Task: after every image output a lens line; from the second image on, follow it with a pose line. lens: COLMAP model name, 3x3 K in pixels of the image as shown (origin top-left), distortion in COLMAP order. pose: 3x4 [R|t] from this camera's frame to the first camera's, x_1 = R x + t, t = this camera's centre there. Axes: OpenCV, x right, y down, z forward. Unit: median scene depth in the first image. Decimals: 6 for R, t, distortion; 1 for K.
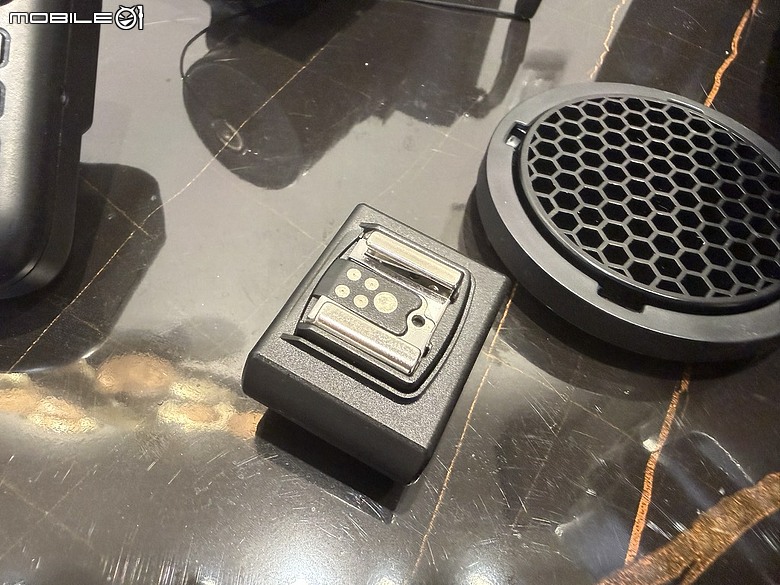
lens RADIAL K [[616.1, 0, 369.3], [0, 616.1, 303.0], [0, 0, 1]] dist [0.017715, 0.012351]
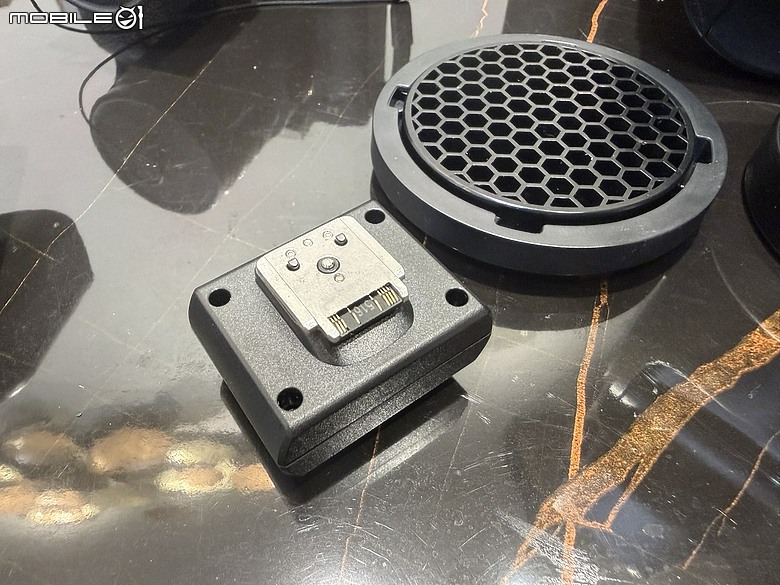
lens RADIAL K [[616.1, 0, 355.0], [0, 616.1, 291.2], [0, 0, 1]] dist [0.017715, 0.012351]
pose [[0.981367, -0.191252, 0.018470, 0.093745], [0.192063, 0.979173, -0.065821, 0.102006], [-0.005497, 0.068141, 0.997661, 0.007451]]
